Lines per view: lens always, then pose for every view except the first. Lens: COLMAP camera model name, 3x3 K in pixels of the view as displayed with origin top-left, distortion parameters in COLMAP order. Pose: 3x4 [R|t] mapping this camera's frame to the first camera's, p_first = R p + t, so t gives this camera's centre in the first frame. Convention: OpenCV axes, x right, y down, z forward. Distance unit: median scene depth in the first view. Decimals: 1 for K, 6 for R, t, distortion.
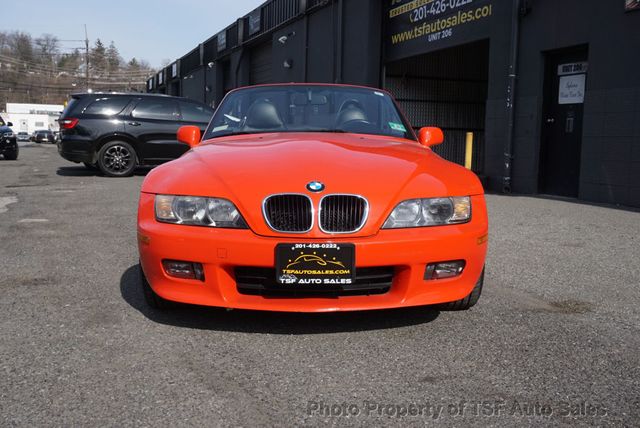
lens RADIAL K [[715.8, 0, 320.0], [0, 715.8, 214.0], [0, 0, 1]] dist [-0.009219, -0.003043]
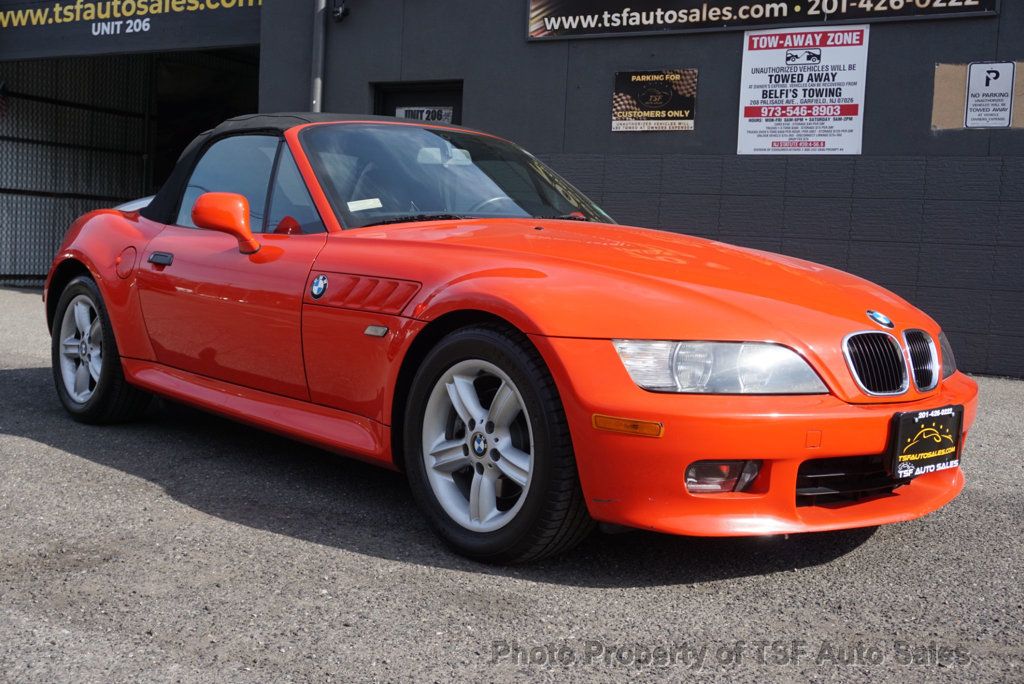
lens RADIAL K [[1210.7, 0, 512.0], [0, 1210.7, 342.0], [0, 0, 1]] dist [0.014967, 0.013764]
pose [[0.745940, -0.036343, 0.665021, -0.295922], [0.035357, 0.999263, 0.014949, -0.014099], [-0.665074, 0.012362, 0.746675, 0.132674]]
